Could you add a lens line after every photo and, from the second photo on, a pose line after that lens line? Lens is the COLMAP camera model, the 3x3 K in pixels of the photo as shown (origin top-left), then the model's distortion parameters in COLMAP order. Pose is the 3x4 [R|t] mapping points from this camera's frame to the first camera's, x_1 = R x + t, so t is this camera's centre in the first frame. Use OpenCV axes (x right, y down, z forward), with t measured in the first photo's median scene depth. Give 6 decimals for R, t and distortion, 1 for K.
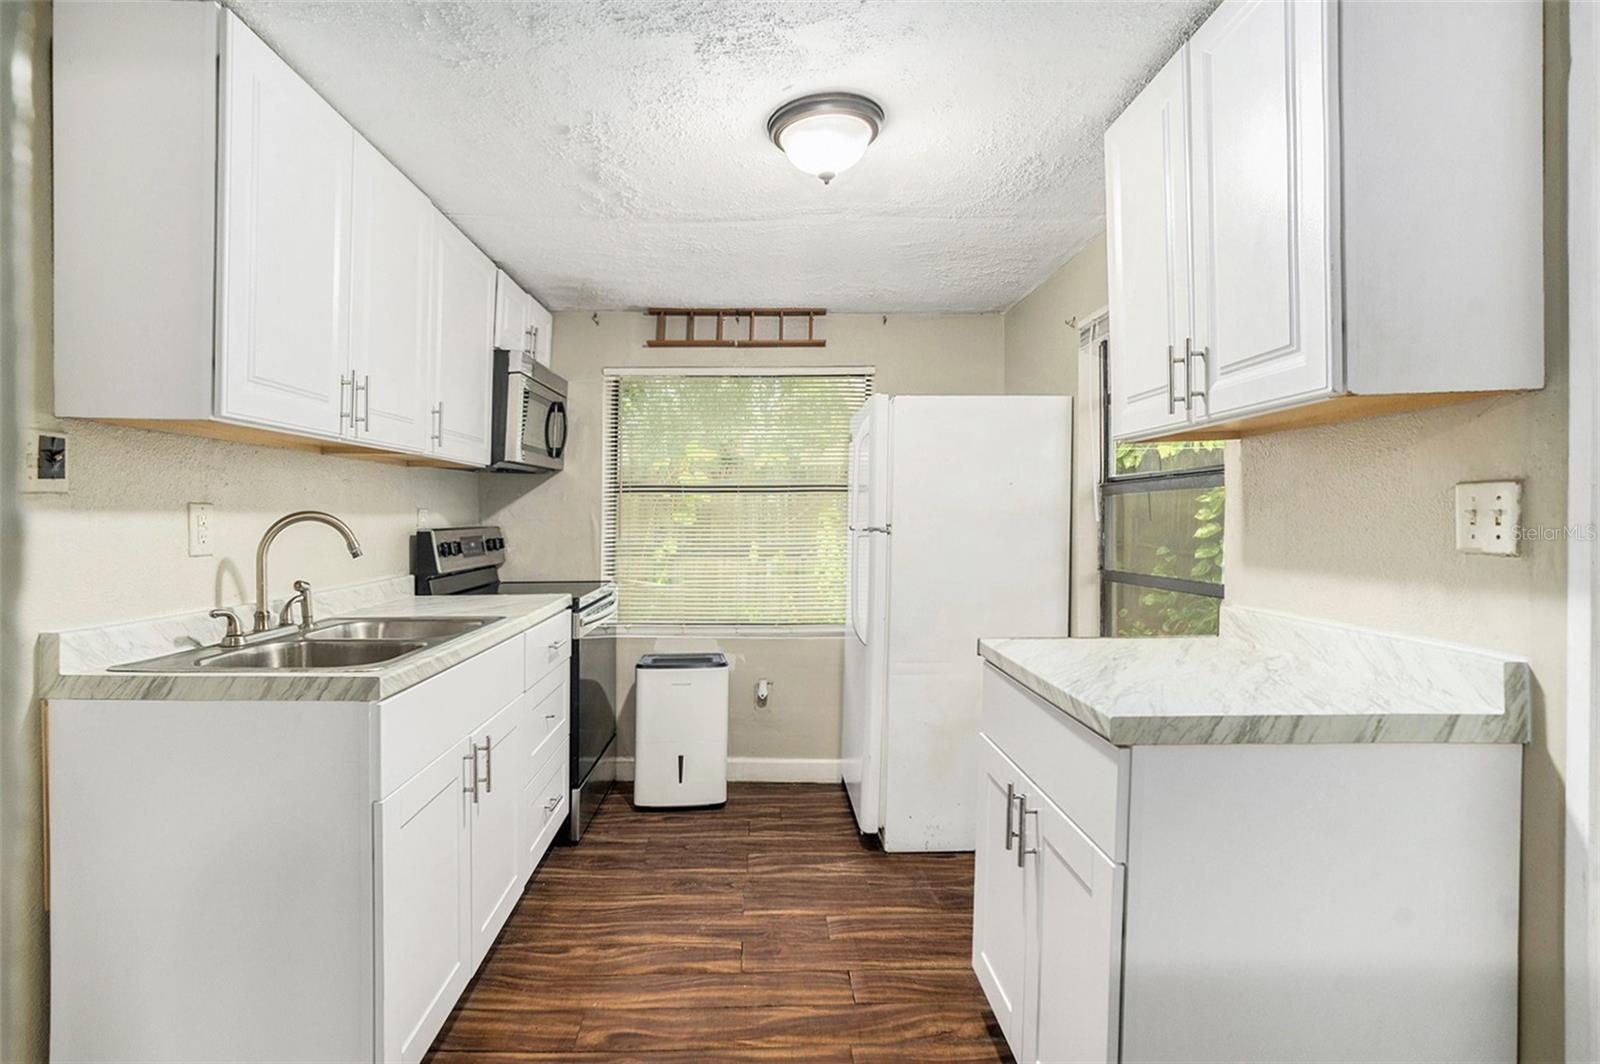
lens RADIAL K [[813.8, 0, 800.0], [0, 813.8, 500.4], [0, 0, 1]] dist [-0.020063, 0.000777]
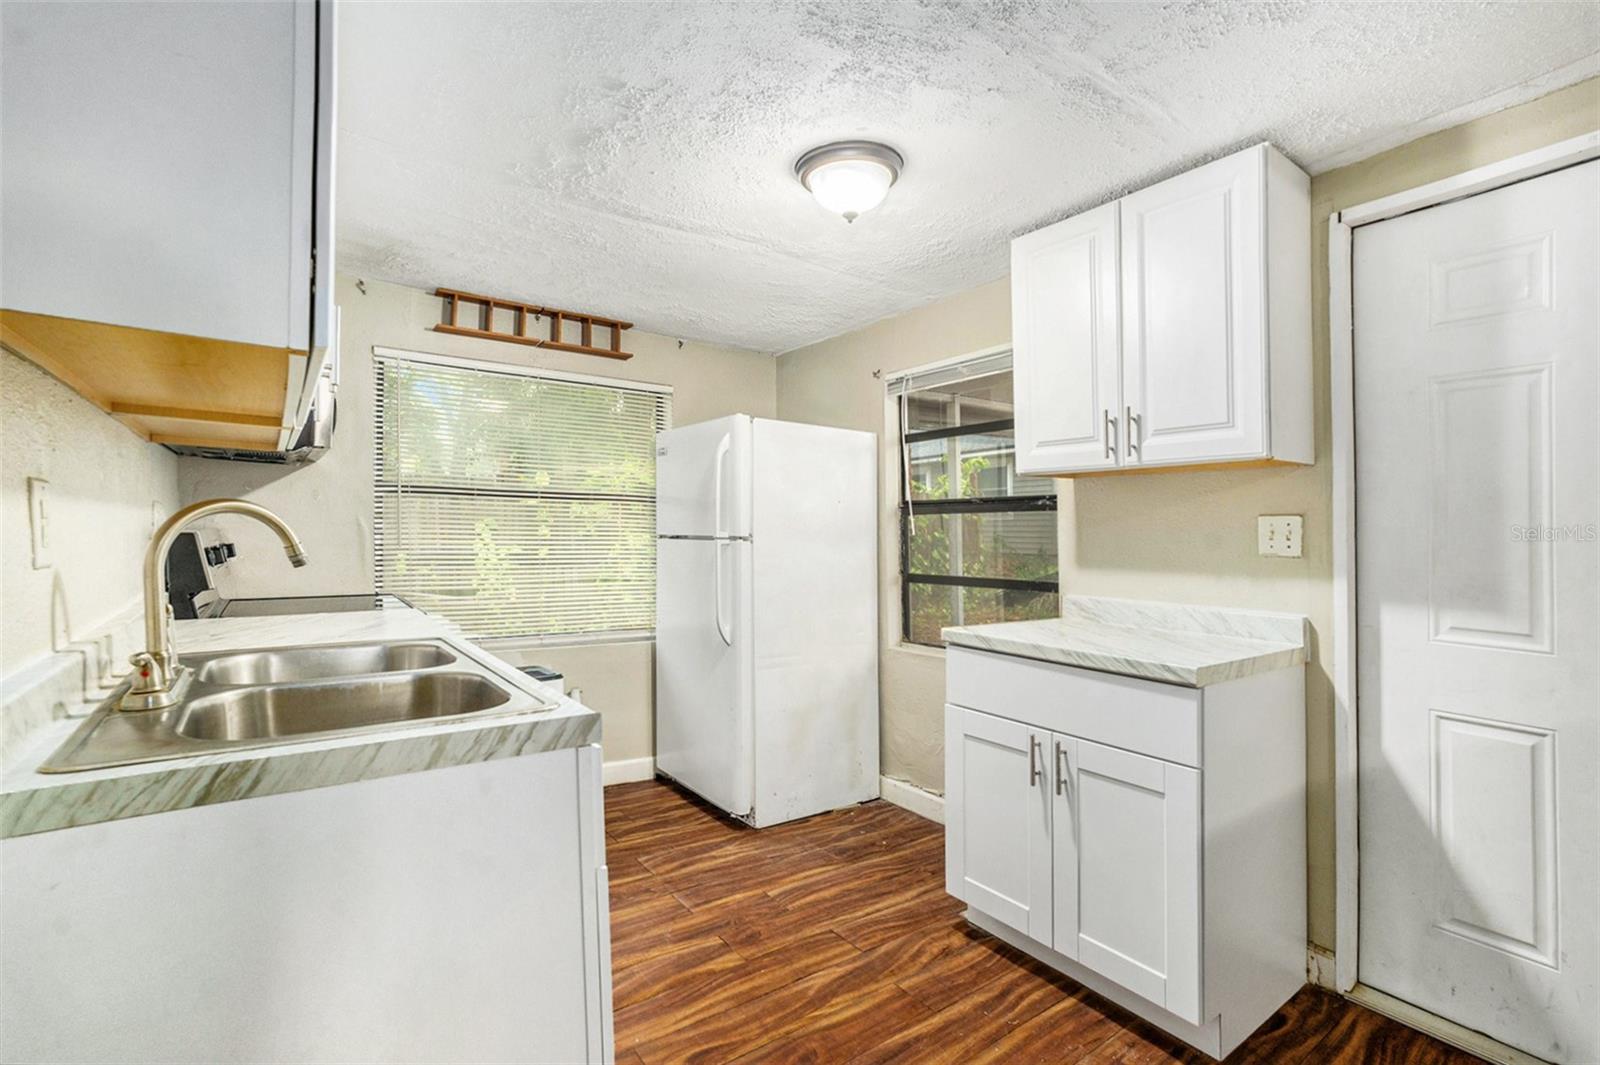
lens RADIAL K [[723.7, 0, 805.9], [0, 723.7, 529.8], [0, 0, 1]] dist [-0.062198, 0.021031]
pose [[0.820371, 0.020932, 0.571449, -0.534092], [-0.031989, 0.999445, 0.009314, 0.016796], [-0.570936, -0.025921, 0.820585, 0.216914]]
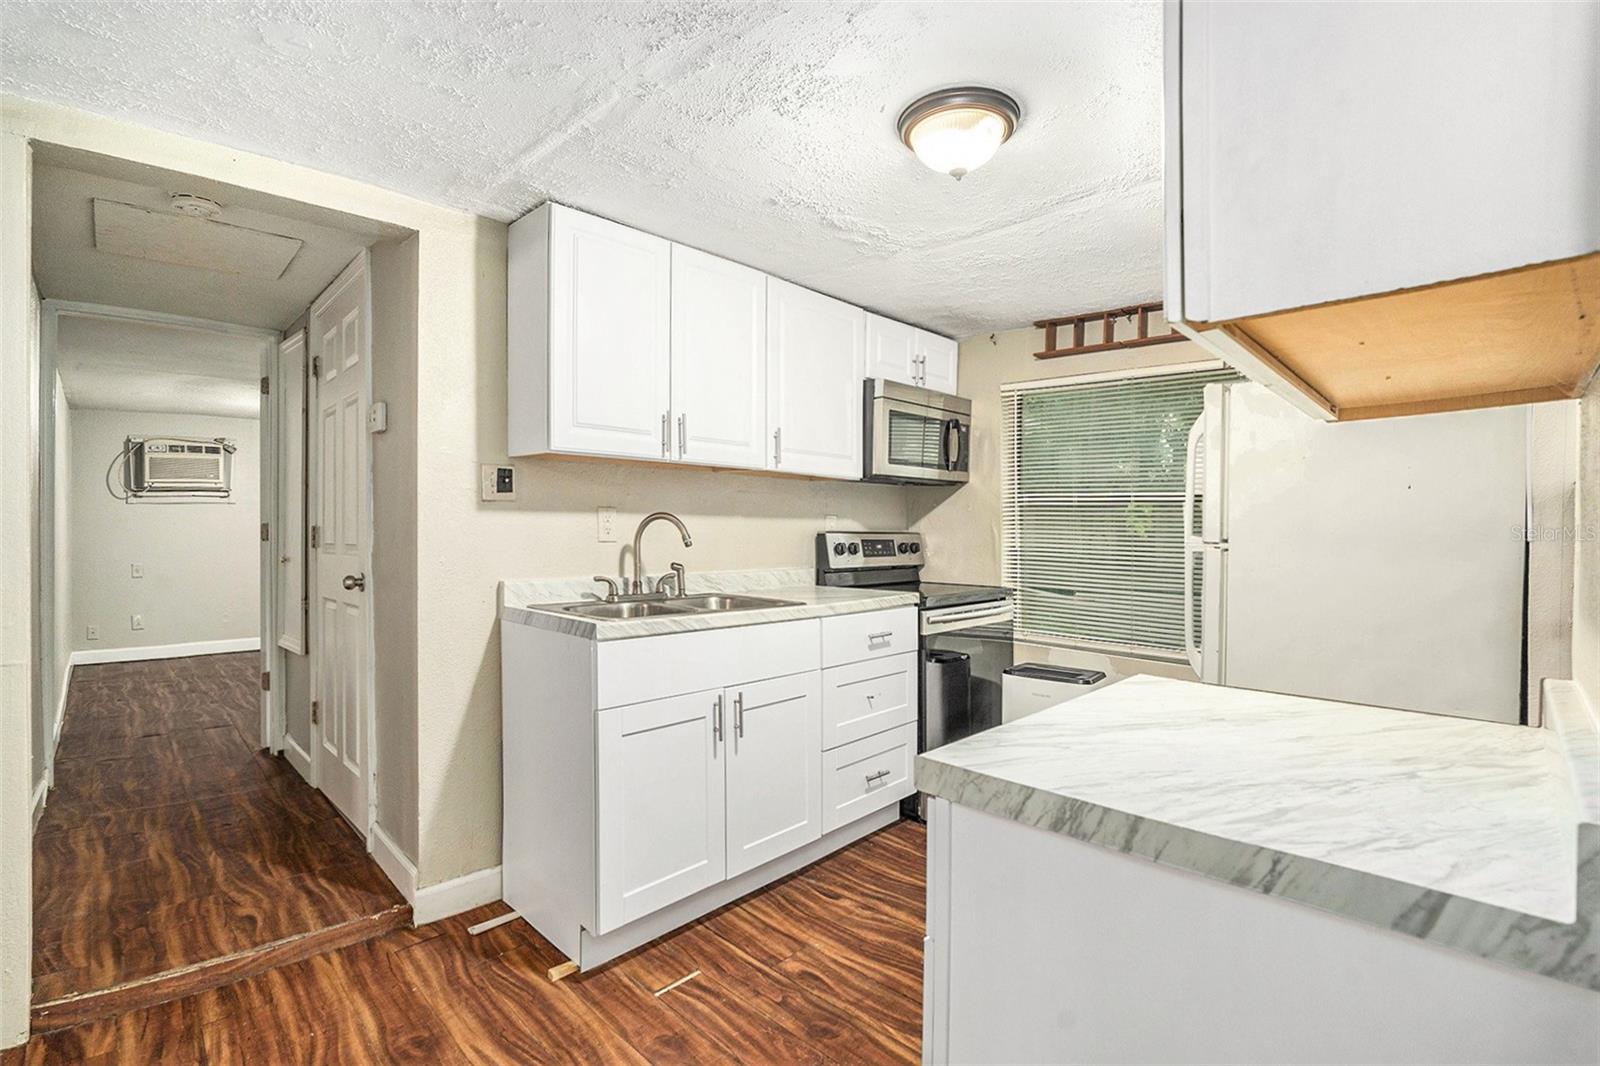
lens RADIAL K [[756.3, 0, 749.9], [0, 756.3, 481.5], [0, 0, 1]] dist [-0.048158, -0.000134]
pose [[0.692935, -0.023073, -0.720631, 0.429413], [-0.007088, 0.999222, -0.038808, 0.006360], [0.720965, 0.031999, 0.692232, 0.166631]]
